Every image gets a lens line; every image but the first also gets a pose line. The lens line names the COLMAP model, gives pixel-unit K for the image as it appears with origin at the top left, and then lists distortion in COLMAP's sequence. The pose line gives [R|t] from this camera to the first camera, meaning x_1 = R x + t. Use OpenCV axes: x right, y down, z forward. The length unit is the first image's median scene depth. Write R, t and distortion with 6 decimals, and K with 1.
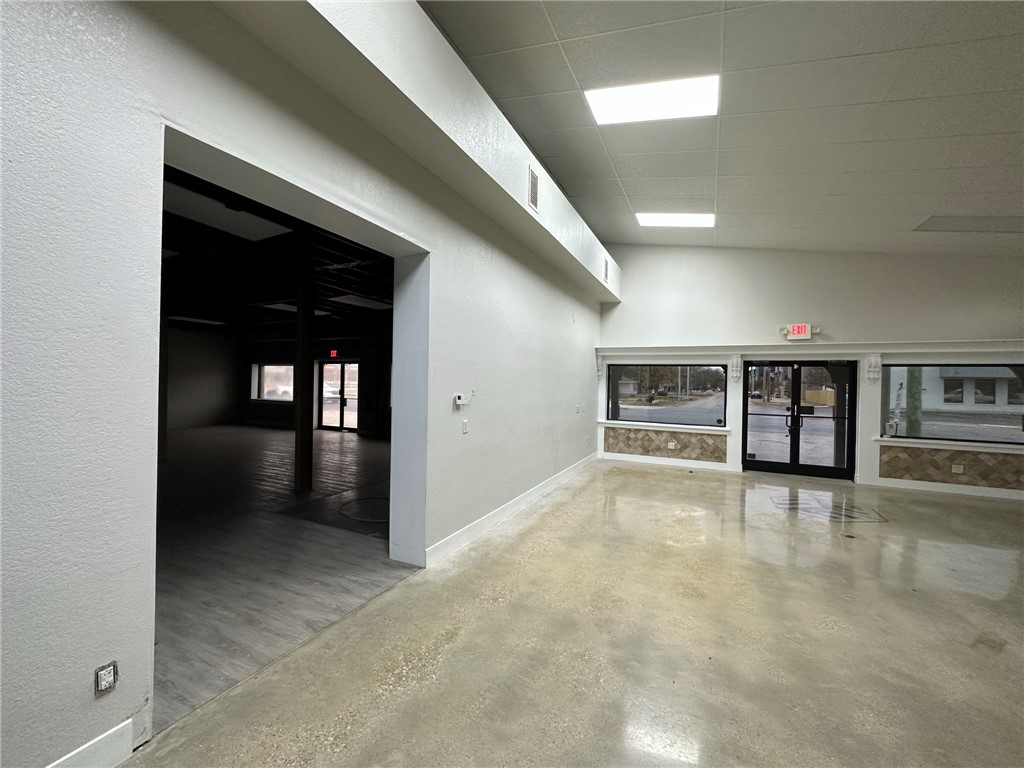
lens RADIAL K [[406.9, 0, 512.0], [0, 406.9, 384.0], [0, 0, 1]] dist [-0.003062, -0.000157]
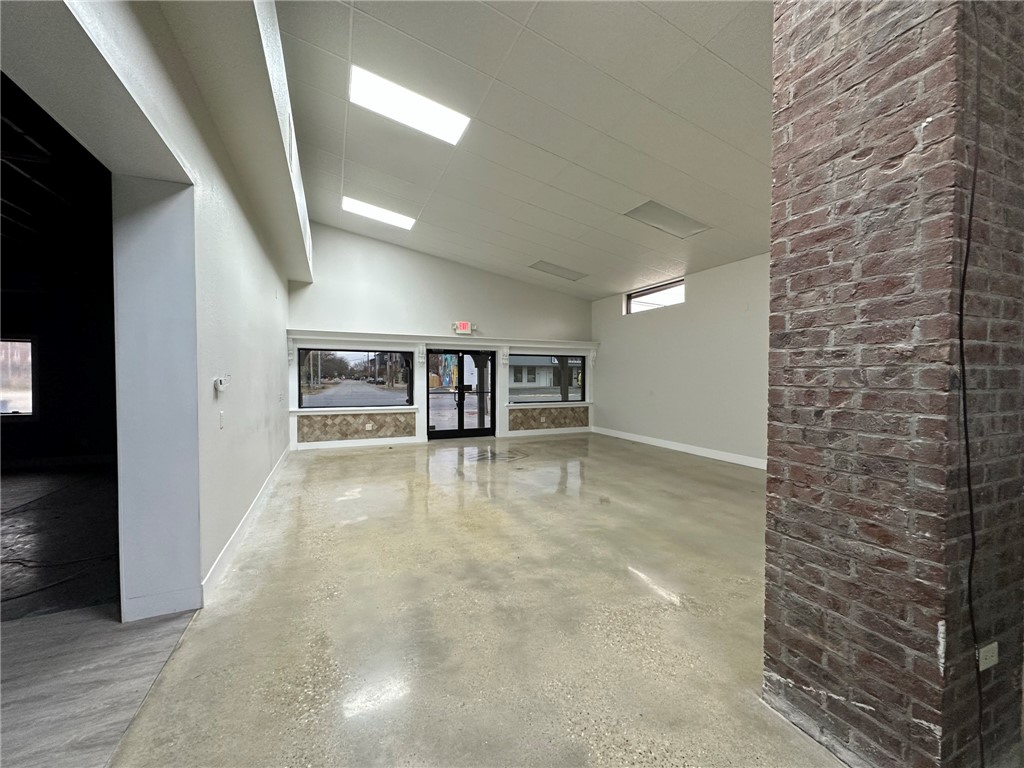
lens RADIAL K [[406.9, 0, 512.0], [0, 406.9, 384.0], [0, 0, 1]] dist [-0.003062, -0.000157]
pose [[0.645705, -0.033927, 0.762832, -0.192753], [0.012289, 0.999345, 0.034044, 0.009269], [-0.763488, -0.012608, 0.645699, 0.039010]]
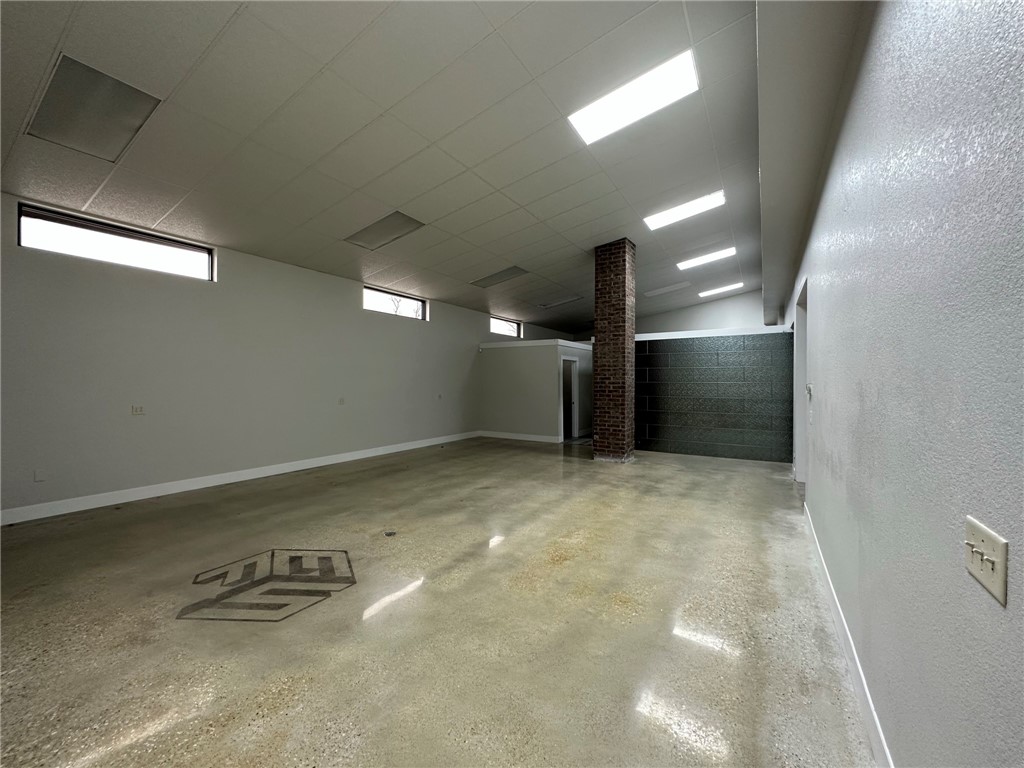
lens RADIAL K [[406.9, 0, 512.0], [0, 406.9, 384.0], [0, 0, 1]] dist [-0.003062, -0.000157]
pose [[-0.994468, -0.021325, 0.102849, 0.290557], [-0.020811, 0.999765, 0.006067, 0.017019], [-0.102955, 0.003893, -0.994678, 1.154708]]
